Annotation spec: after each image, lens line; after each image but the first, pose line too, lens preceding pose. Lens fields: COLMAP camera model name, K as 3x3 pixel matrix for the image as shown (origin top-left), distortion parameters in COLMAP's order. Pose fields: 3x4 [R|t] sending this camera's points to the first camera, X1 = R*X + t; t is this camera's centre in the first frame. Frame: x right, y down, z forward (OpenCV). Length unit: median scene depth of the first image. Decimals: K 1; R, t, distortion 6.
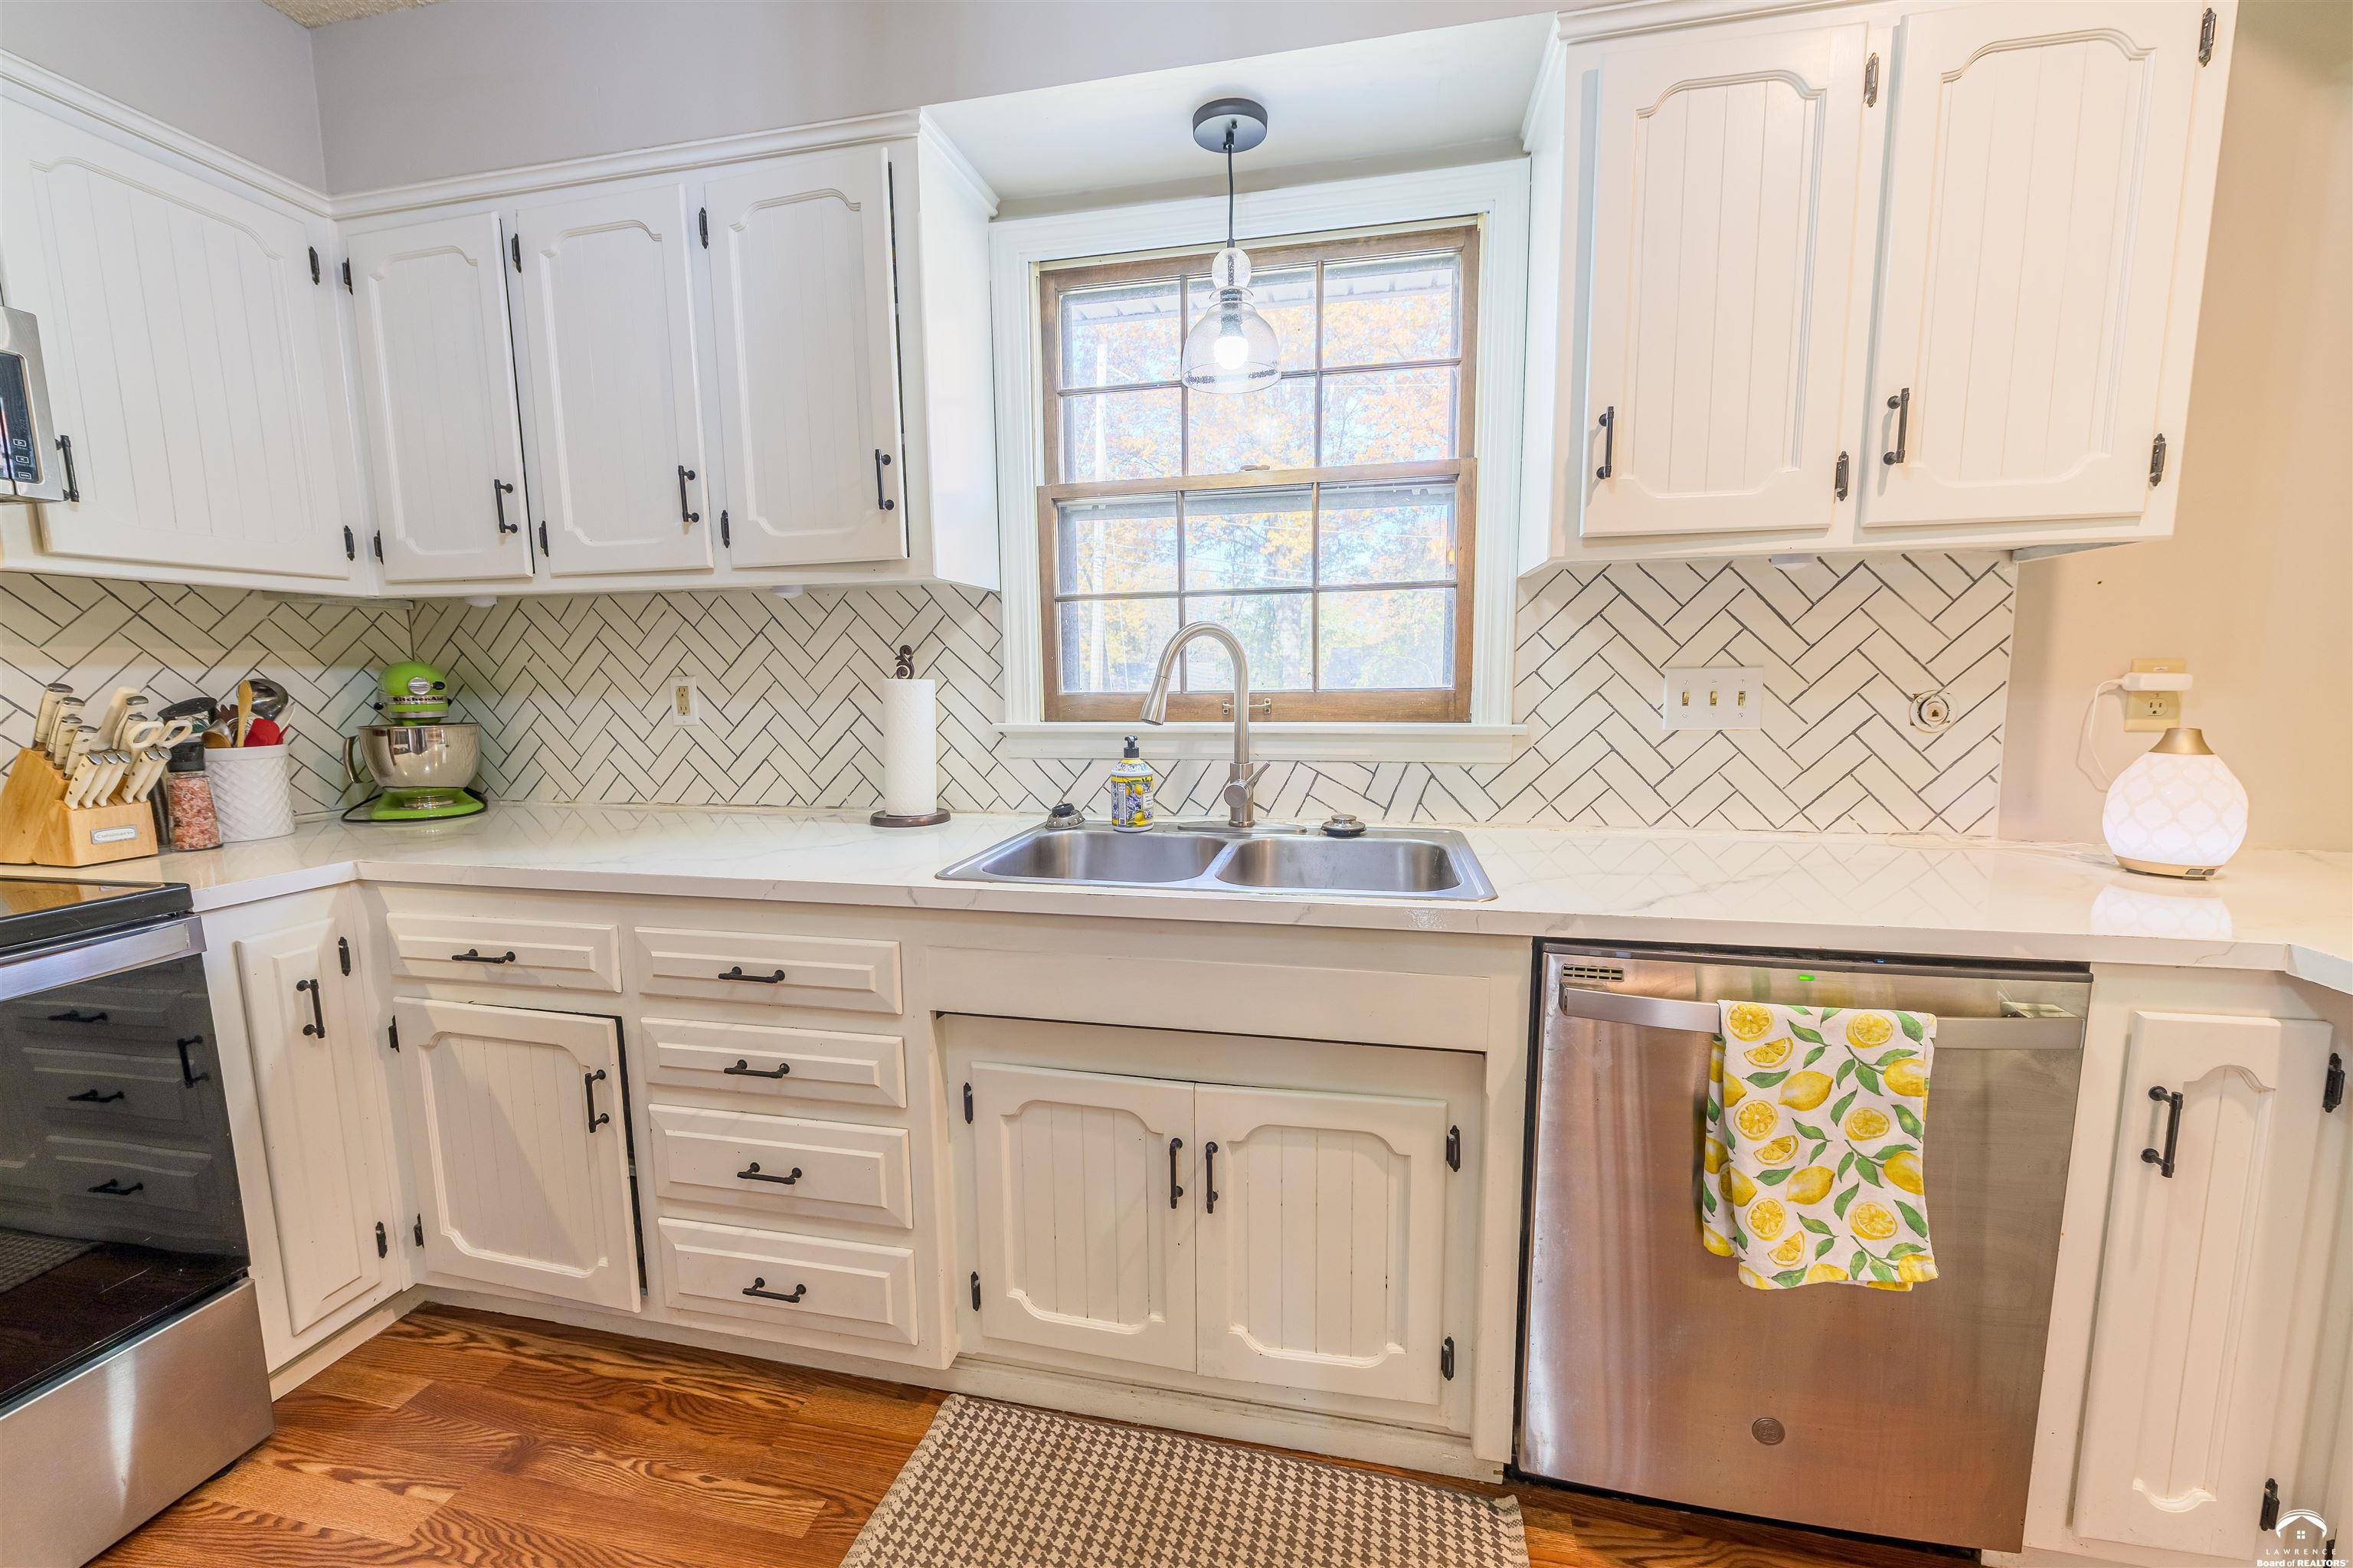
lens RADIAL K [[927.1, 0, 1175.3], [0, 927.1, 793.6], [0, 0, 1]] dist [-0.000253, -0.000569]
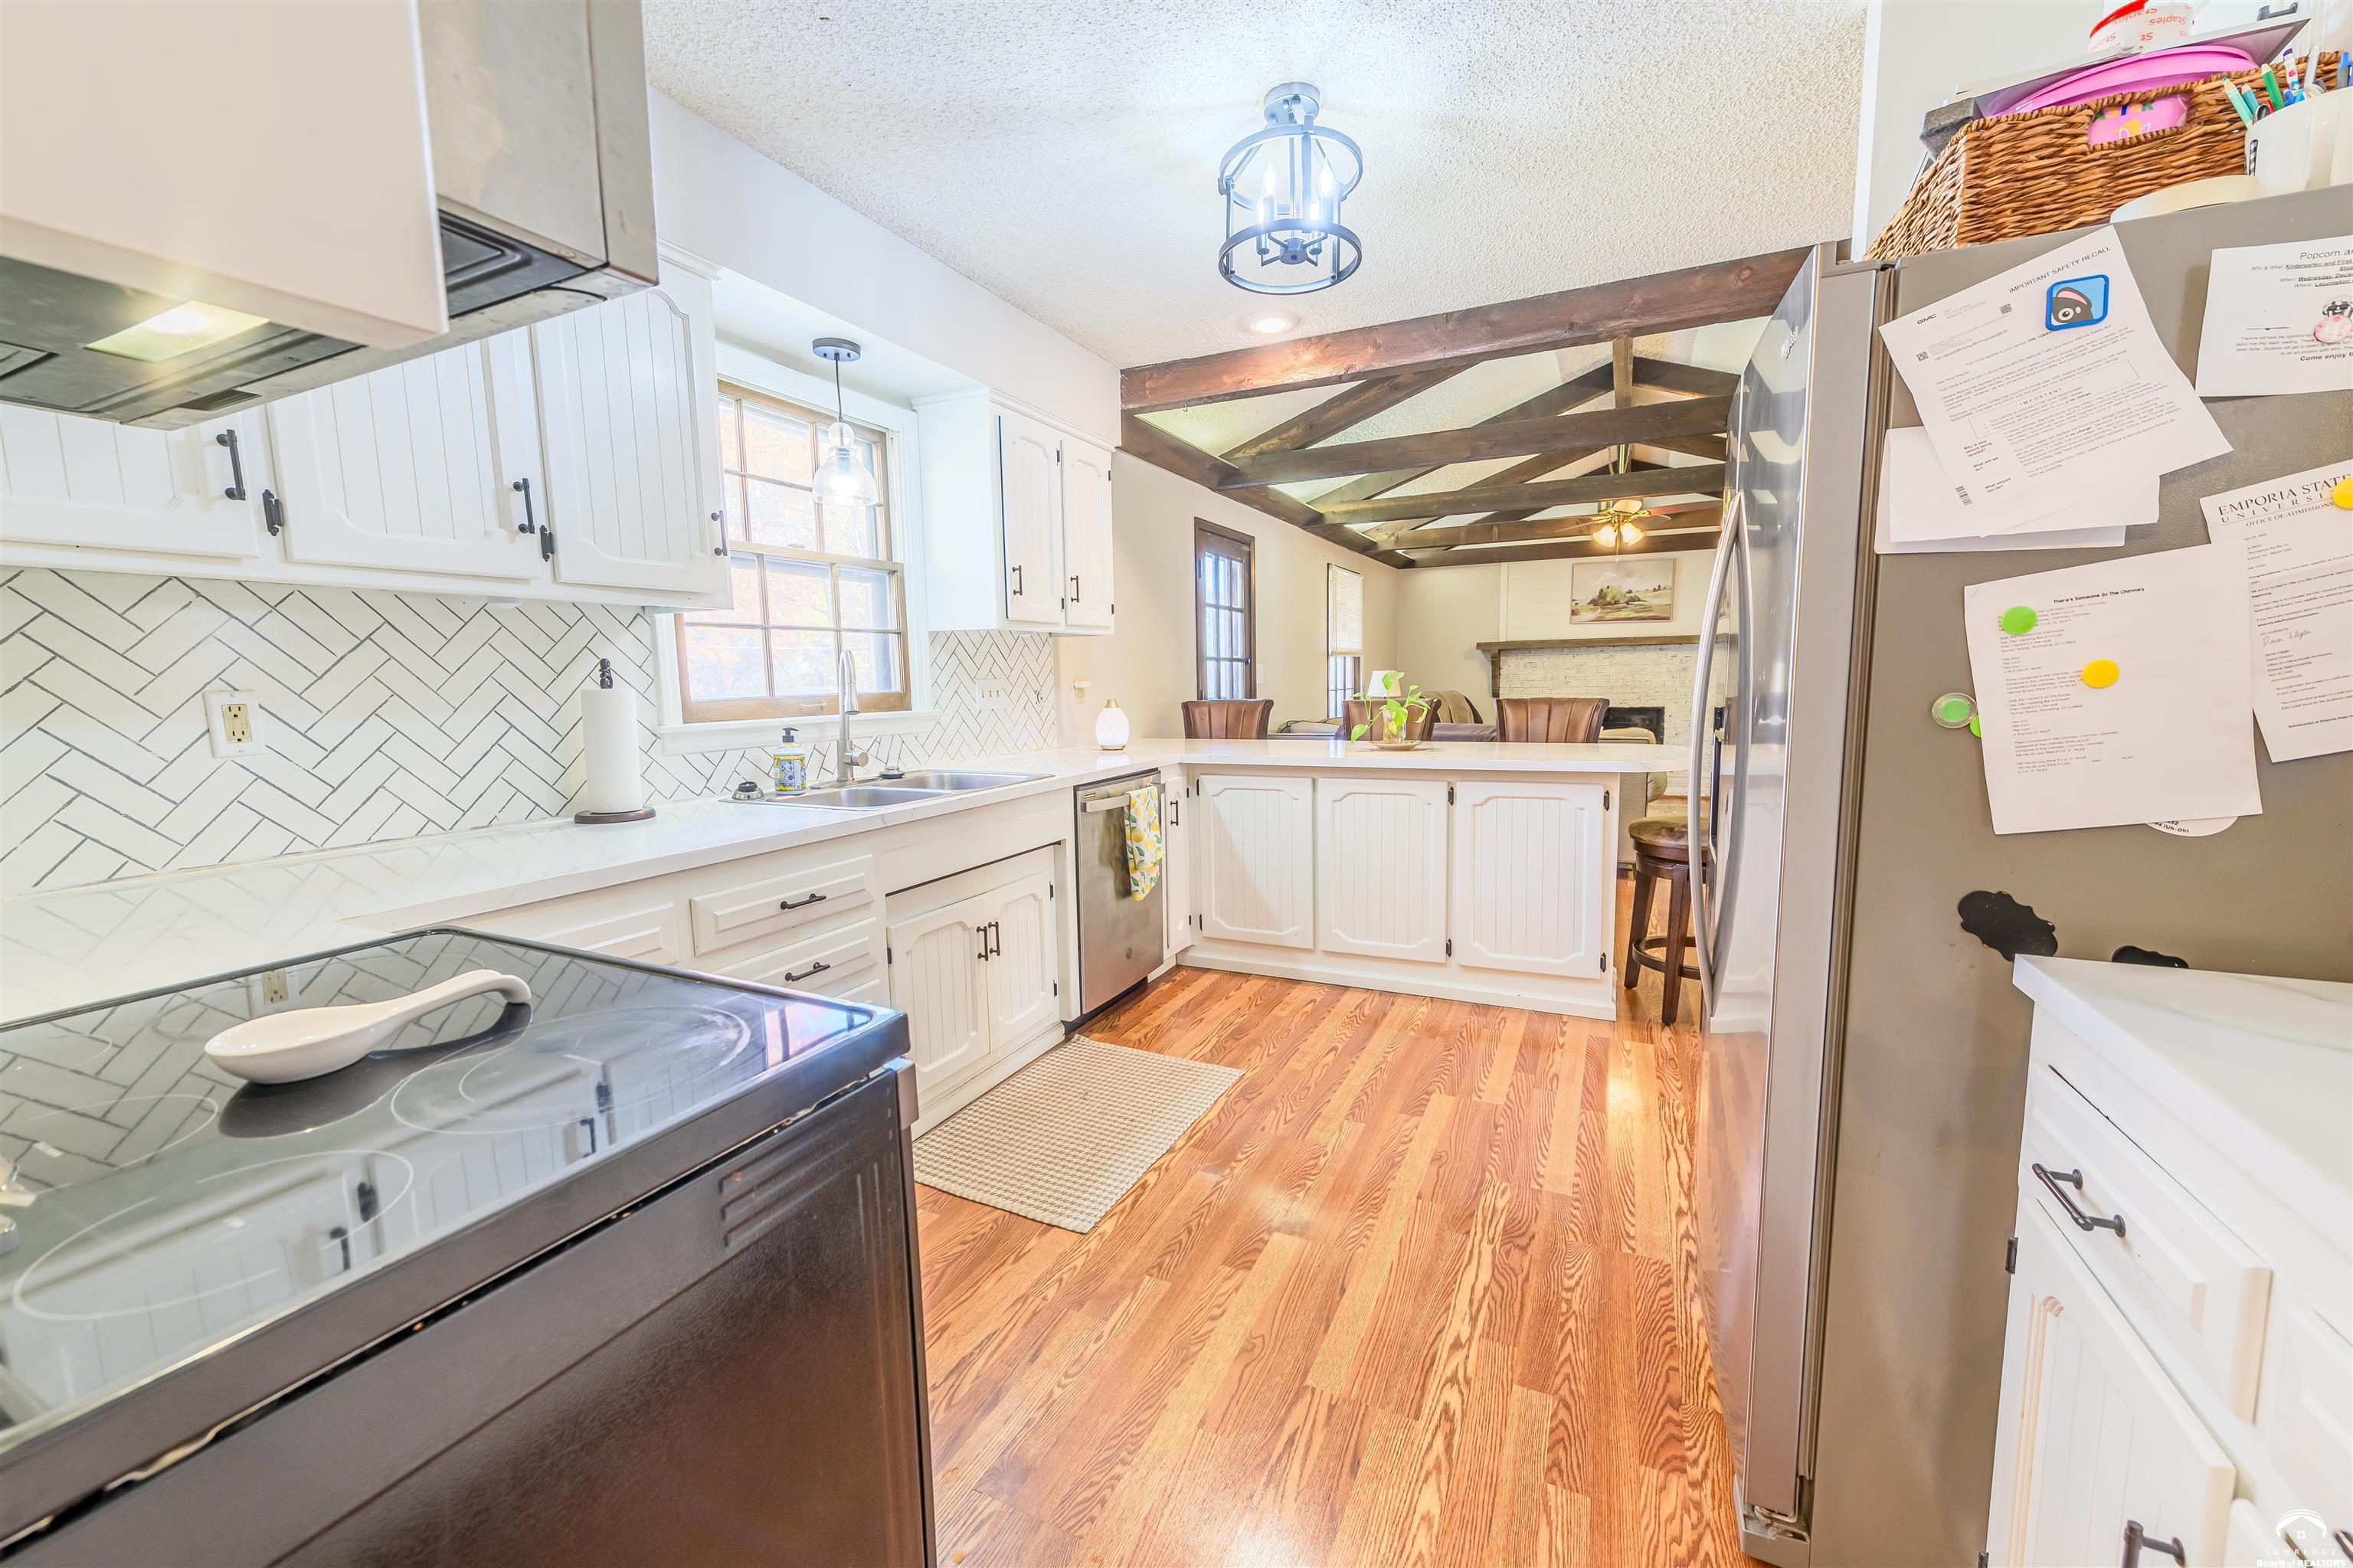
lens RADIAL K [[927.1, 0, 1172.7], [0, 927.1, 793.0], [0, 0, 1]] dist [-0.000253, -0.000569]
pose [[0.230403, -0.112683, 0.966549, -1.321450], [0.154233, 0.984946, 0.078062, 0.017878], [-0.960795, 0.131088, 0.244314, 0.109374]]
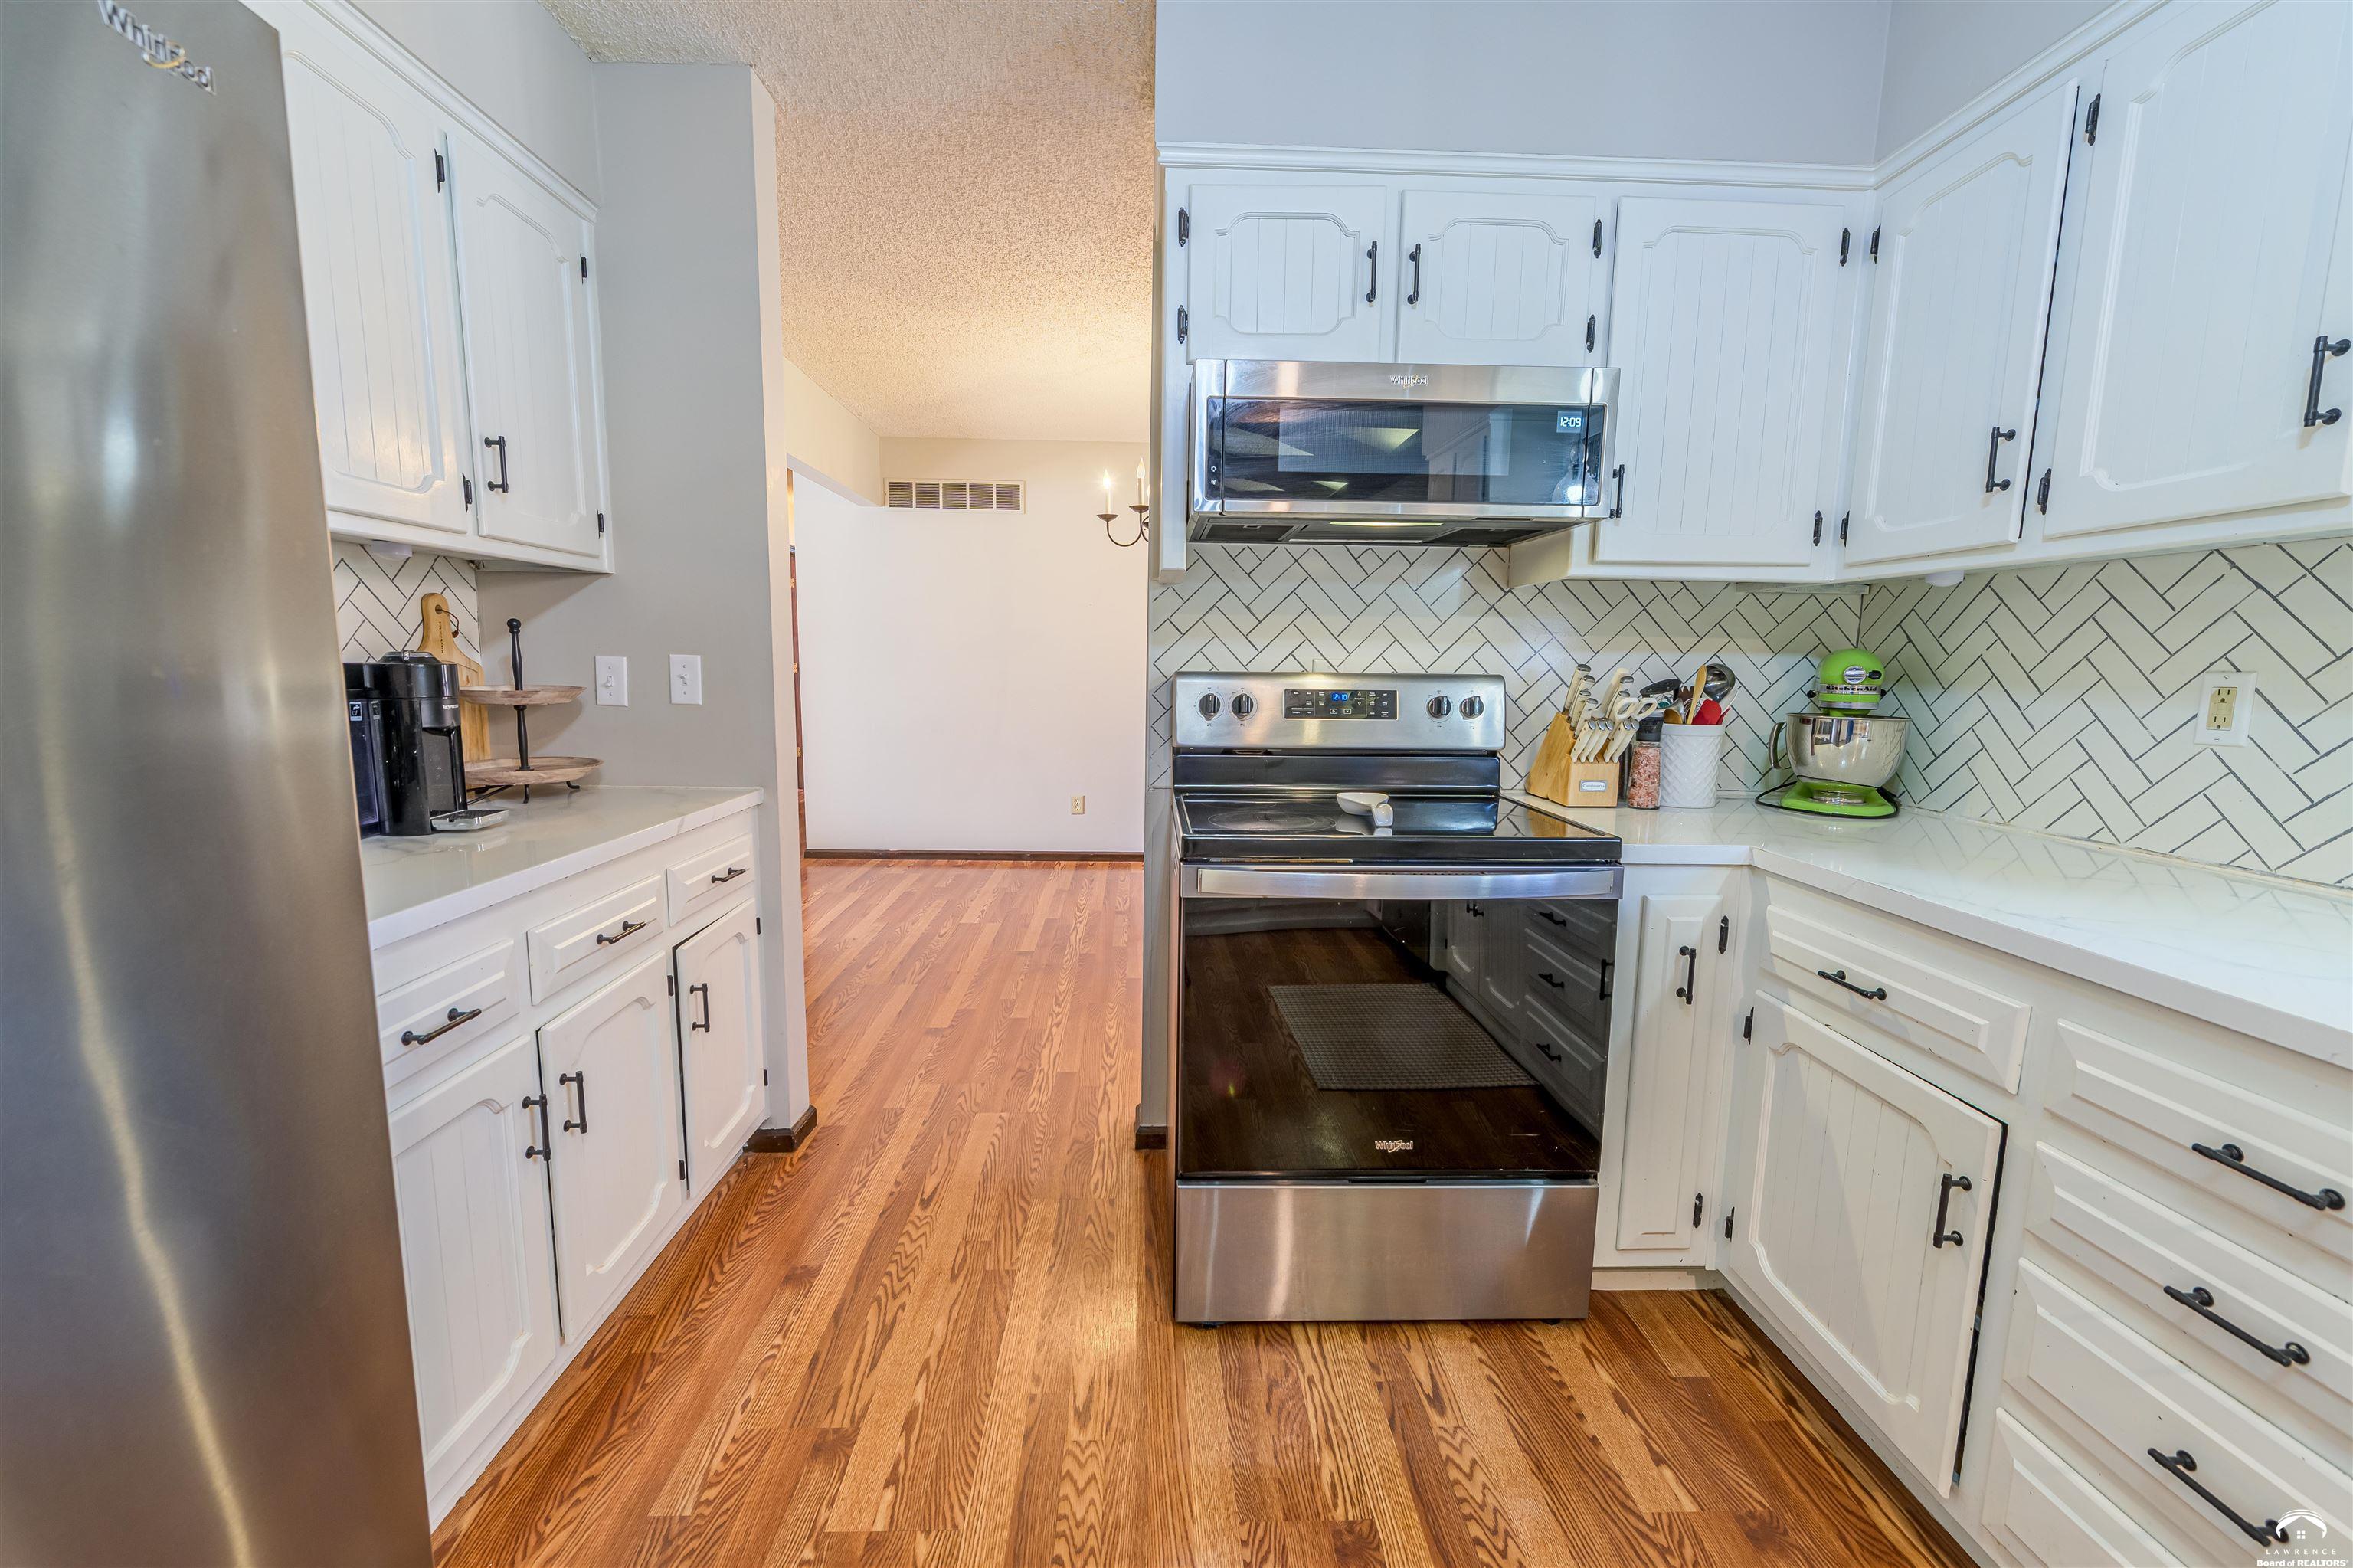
lens RADIAL K [[927.1, 0, 1178.9], [0, 927.1, 781.7], [0, 0, 1]] dist [-0.000253, -0.000569]
pose [[0.247987, 0.140160, -0.958571, -0.081284], [-0.142227, 0.984024, 0.107087, -0.014559], [0.958266, 0.109778, 0.263960, 0.124548]]
